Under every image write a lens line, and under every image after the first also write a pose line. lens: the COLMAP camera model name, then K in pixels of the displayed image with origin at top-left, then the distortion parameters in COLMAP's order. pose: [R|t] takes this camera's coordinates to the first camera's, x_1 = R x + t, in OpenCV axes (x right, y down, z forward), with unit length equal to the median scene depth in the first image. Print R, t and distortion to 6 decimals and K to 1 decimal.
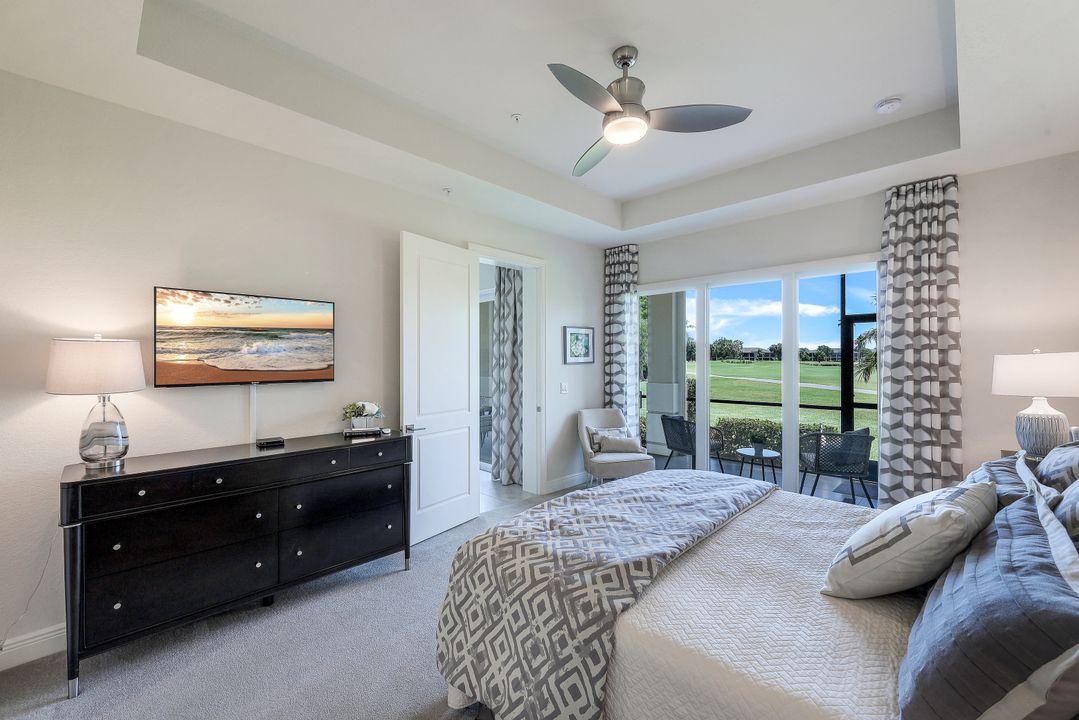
lens RADIAL K [[440.4, 0, 550.0], [0, 440.4, 359.4], [0, 0, 1]] dist [0.003814, -0.000247]
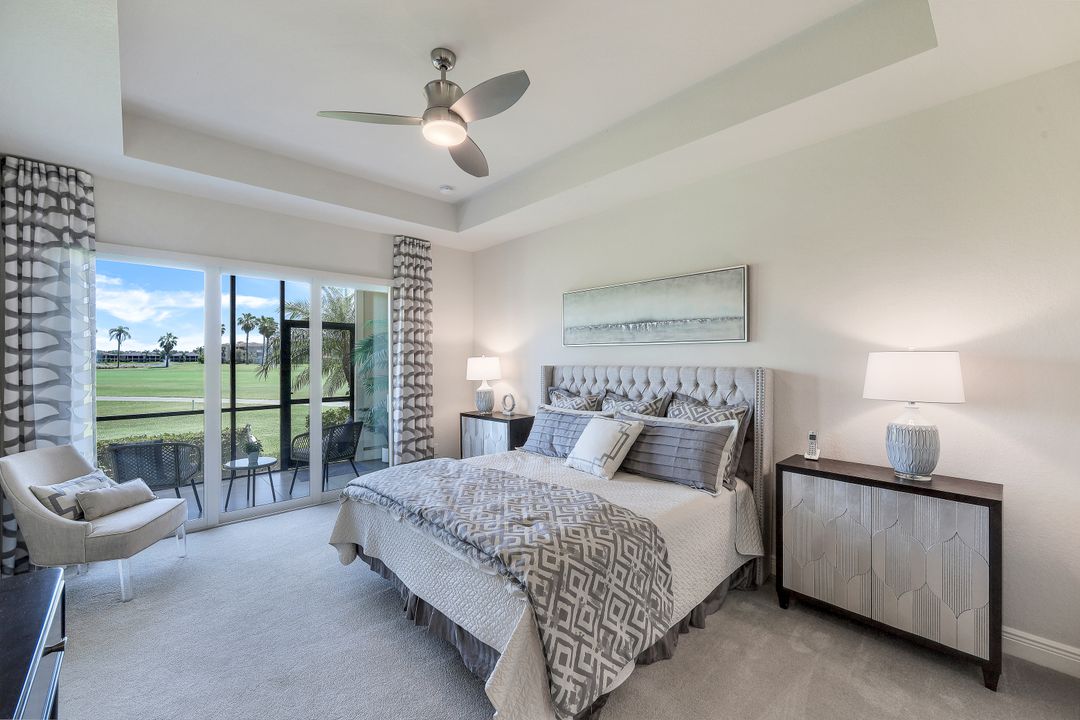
lens RADIAL K [[440.8, 0, 528.5], [0, 440.8, 358.2], [0, 0, 1]] dist [0.003814, -0.000247]
pose [[0.063589, 0.006302, 0.997956, -0.699341], [-0.000662, 0.999980, -0.006273, 0.001350], [-0.997976, -0.000262, 0.063592, 0.634056]]
